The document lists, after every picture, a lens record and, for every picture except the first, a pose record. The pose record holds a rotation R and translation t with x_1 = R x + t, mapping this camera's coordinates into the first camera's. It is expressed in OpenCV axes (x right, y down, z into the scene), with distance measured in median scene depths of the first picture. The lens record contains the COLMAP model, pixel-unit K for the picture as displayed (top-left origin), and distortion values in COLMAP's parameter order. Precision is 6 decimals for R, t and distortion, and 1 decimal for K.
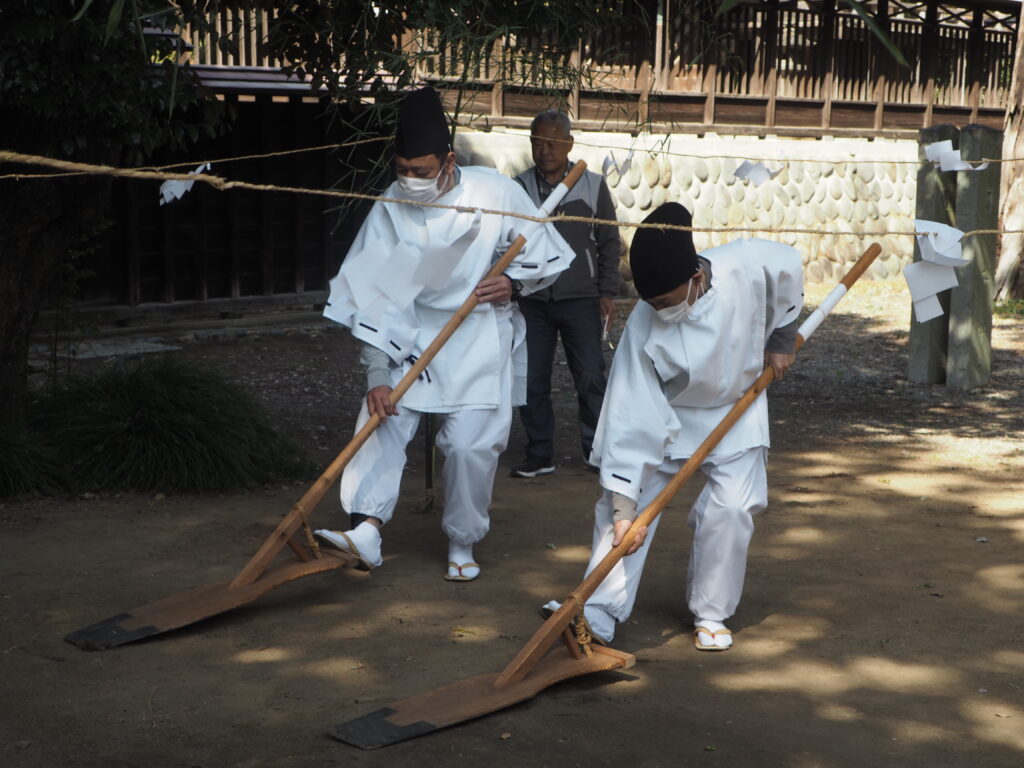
lens RADIAL K [[2073.0, 0, 509.4], [0, 2073.0, 415.7], [0, 0, 1]] dist [-0.003614, -0.104571]
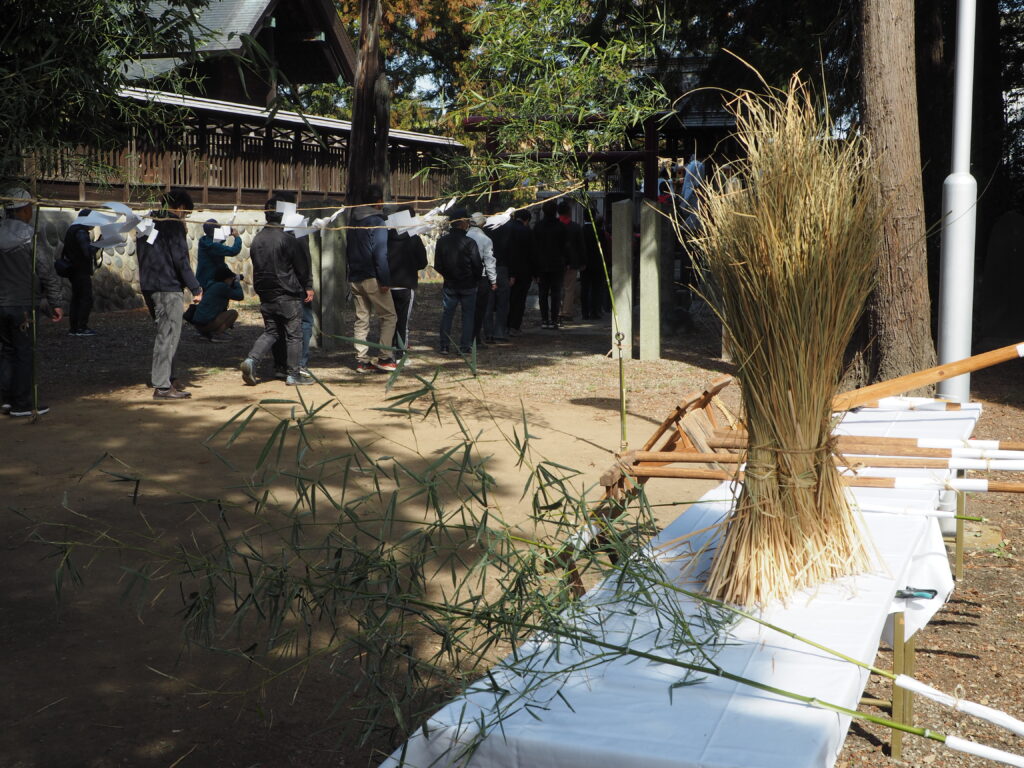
lens RADIAL K [[1298.1, 0, 531.4], [0, 1298.1, 383.7], [0, 0, 1]] dist [-0.020919, -0.012794]
pose [[0.929848, -0.061195, 0.362819, -0.024004], [0.062256, 0.998022, 0.008779, 0.015978], [-0.362638, 0.014425, 0.931818, -0.085611]]
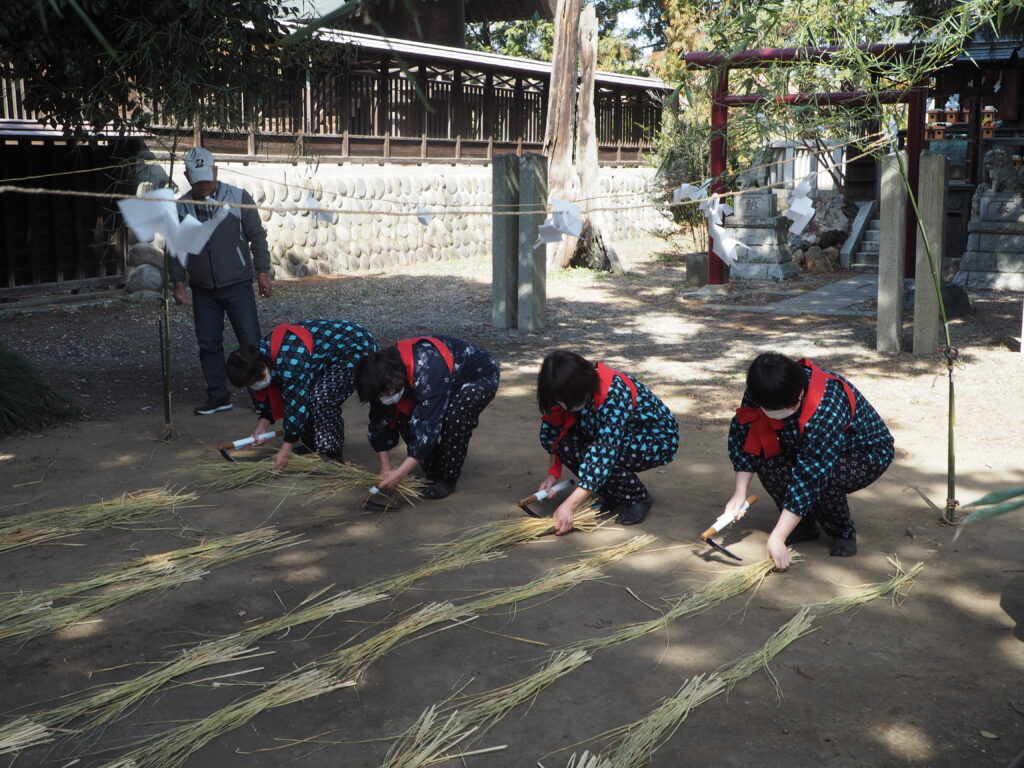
lens RADIAL K [[1366.5, 0, 512.0], [0, 1366.5, 384.0], [0, 0, 1]] dist [0.016101, 0.025151]
pose [[0.975782, -0.052438, 0.212369, -0.003948], [0.047191, 0.998444, 0.029705, -0.003956], [-0.213596, -0.018964, 0.976738, 0.033839]]
